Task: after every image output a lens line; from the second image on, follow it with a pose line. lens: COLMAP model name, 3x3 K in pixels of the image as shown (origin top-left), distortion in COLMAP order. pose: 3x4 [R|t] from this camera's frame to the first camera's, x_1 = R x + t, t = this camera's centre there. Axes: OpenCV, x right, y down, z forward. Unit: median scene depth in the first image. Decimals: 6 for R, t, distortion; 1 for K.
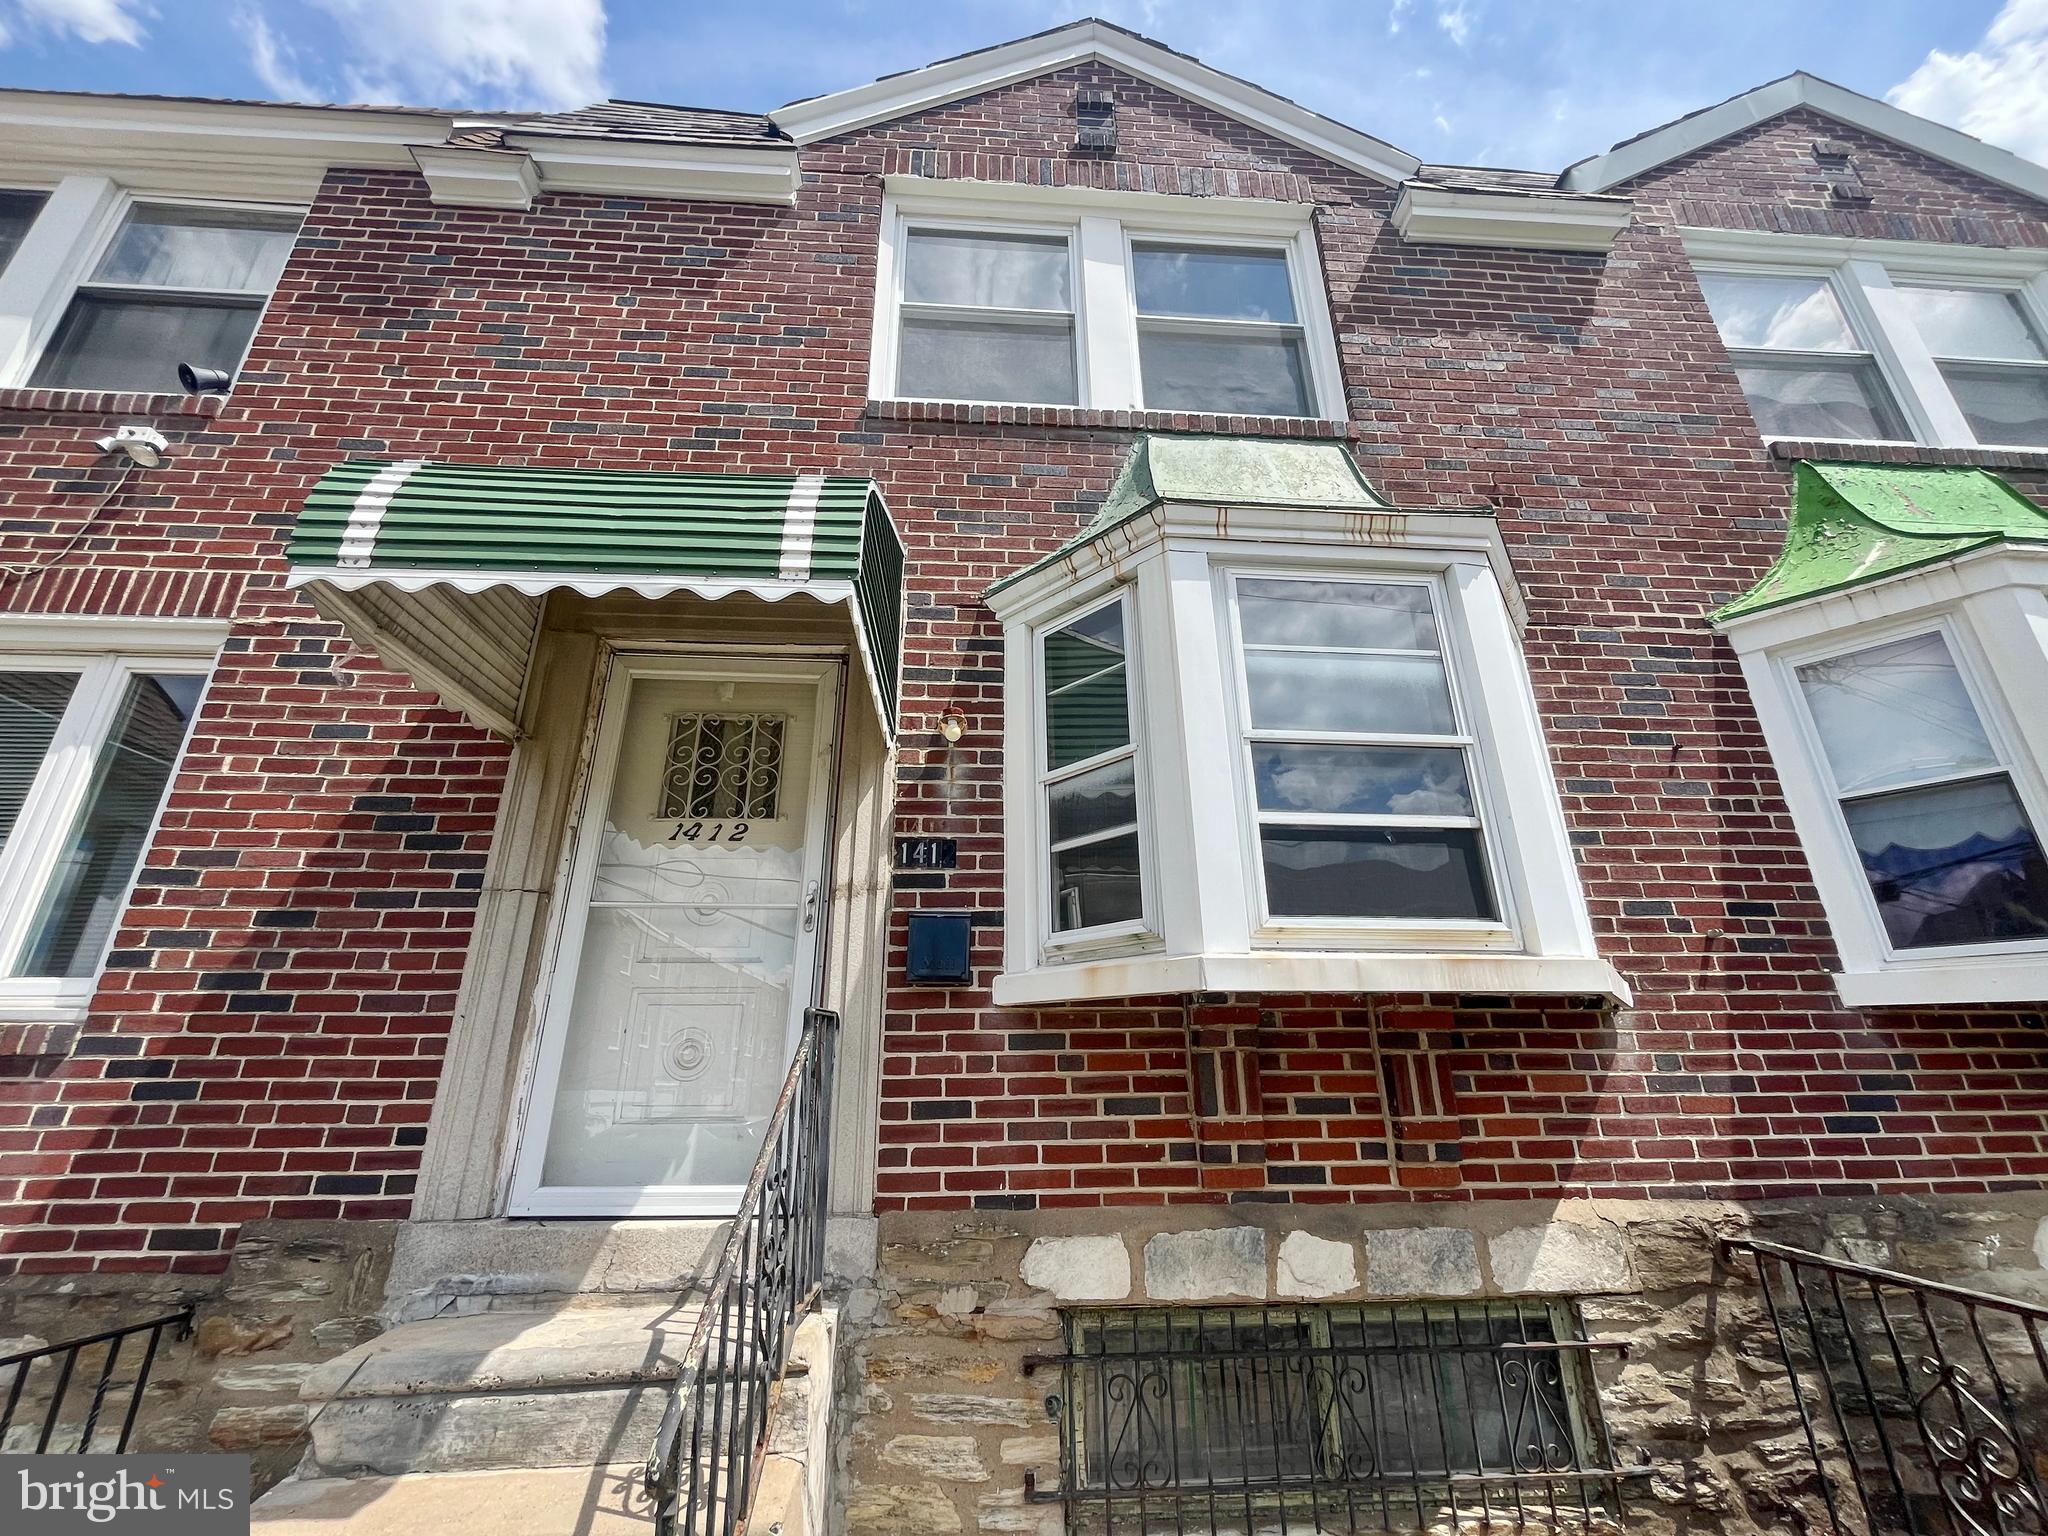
lens RADIAL K [[828.9, 0, 1026.1], [0, 828.9, 764.7], [0, 0, 1]] dist [-0.002386, 0.000071]
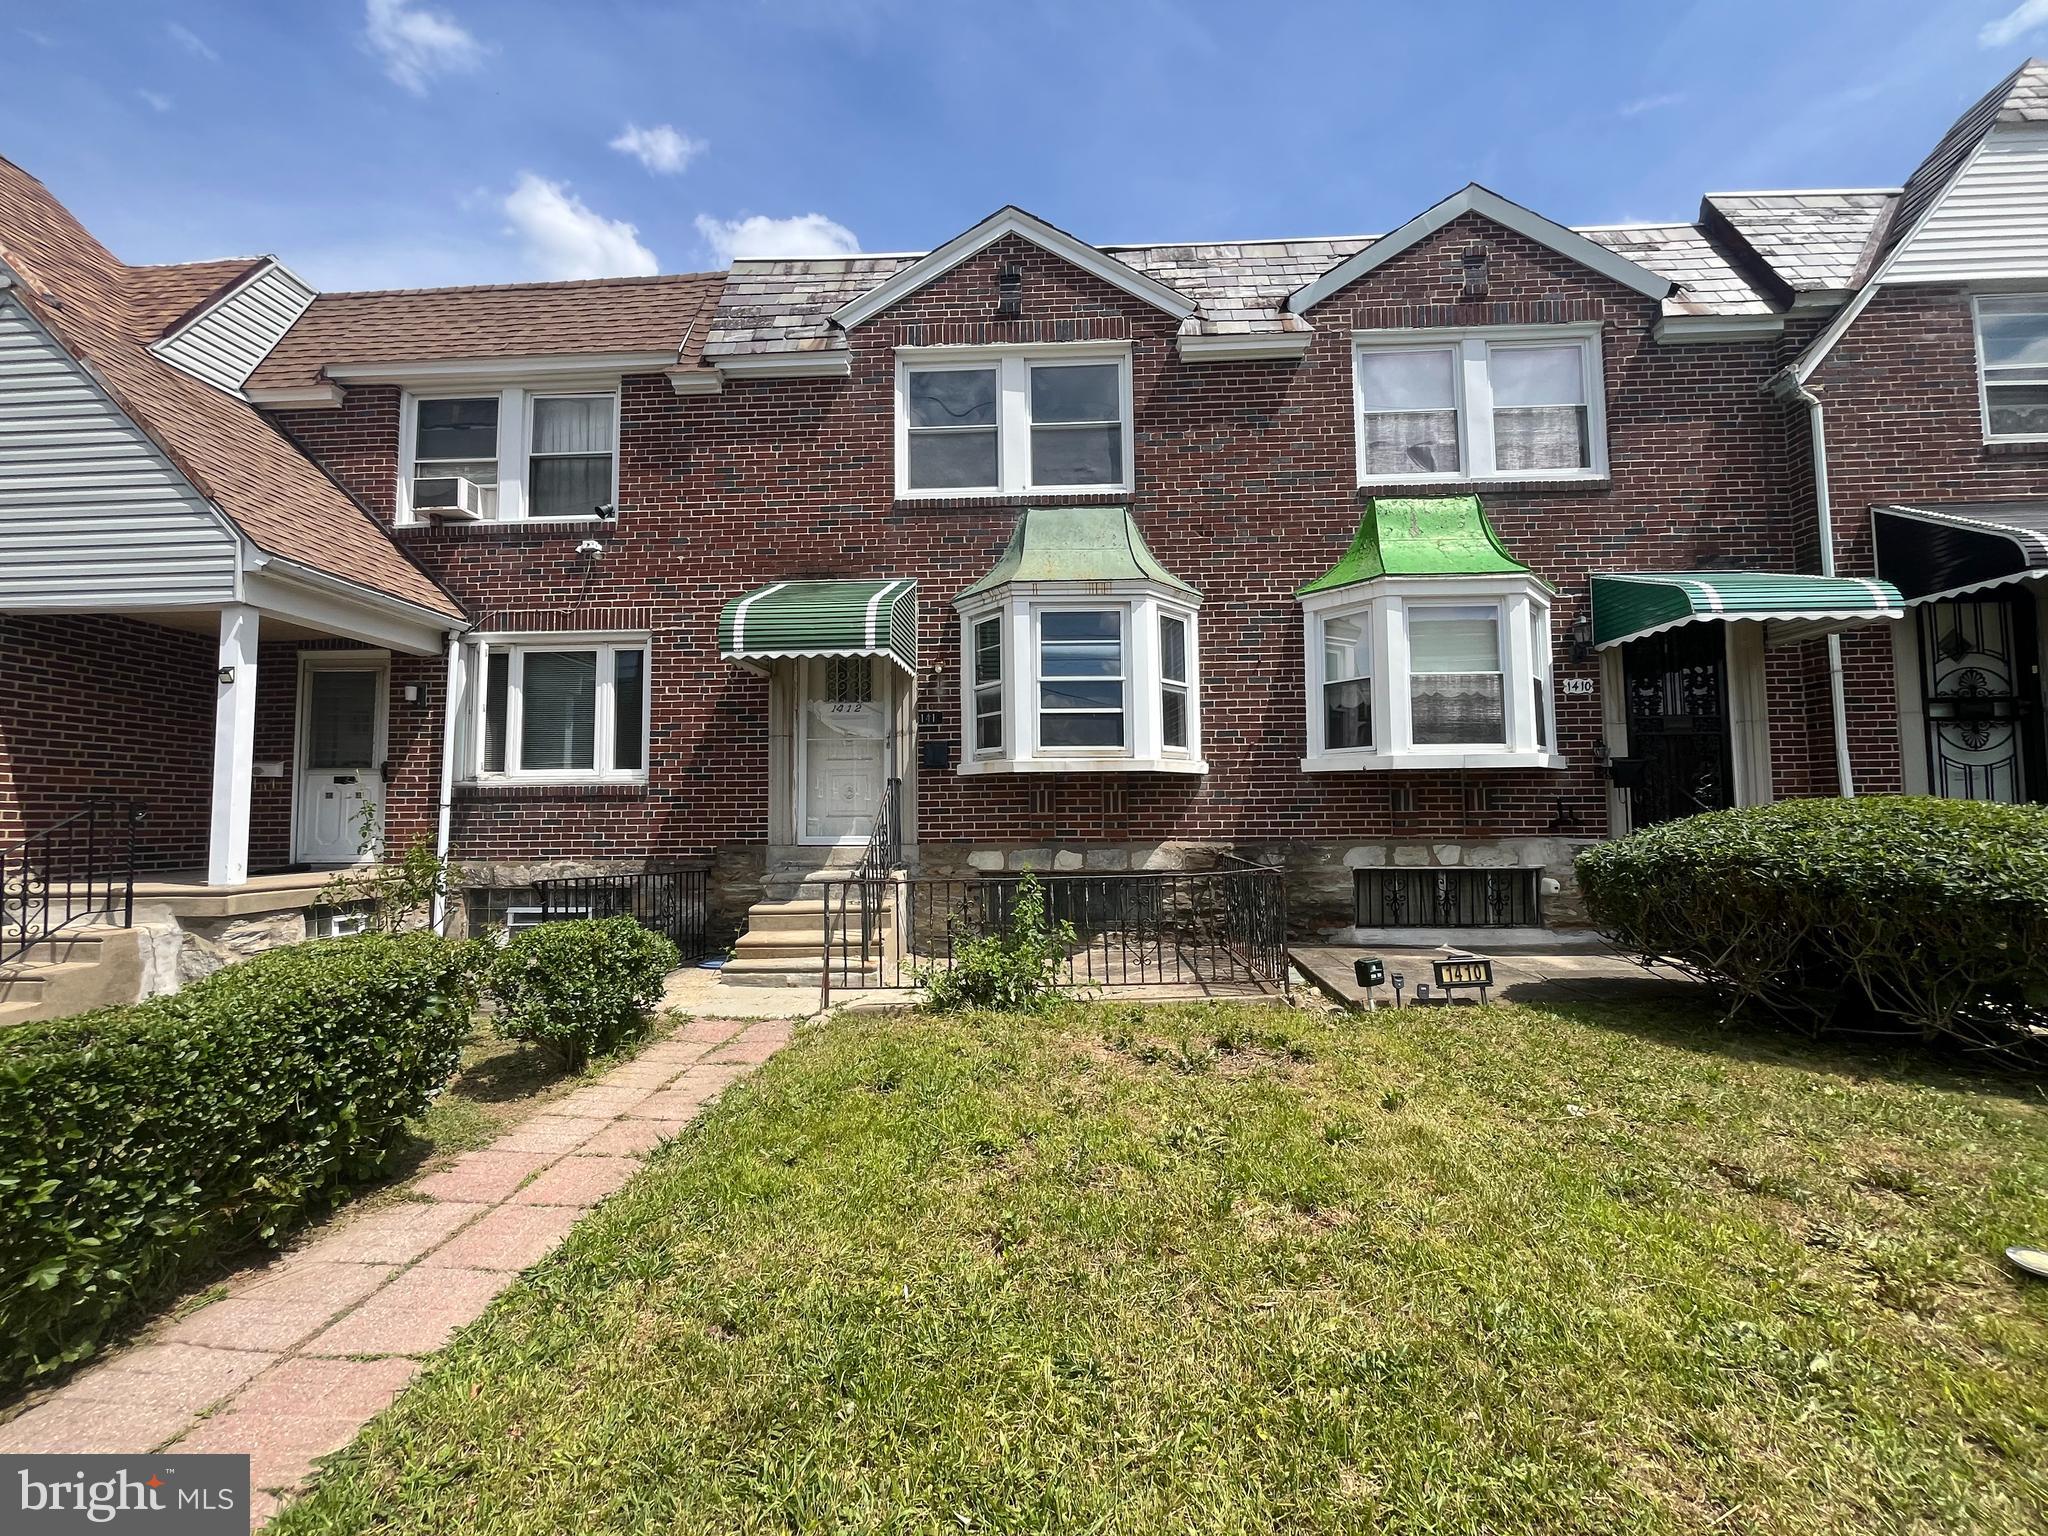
lens RADIAL K [[828.9, 0, 1024.1], [0, 828.9, 766.1], [0, 0, 1]] dist [-0.002386, 0.000071]
pose [[0.992918, -0.011029, -0.118290, 0.464738], [0.044829, 0.956860, 0.287071, -0.470917], [0.110021, -0.290341, 0.950577, -1.434798]]
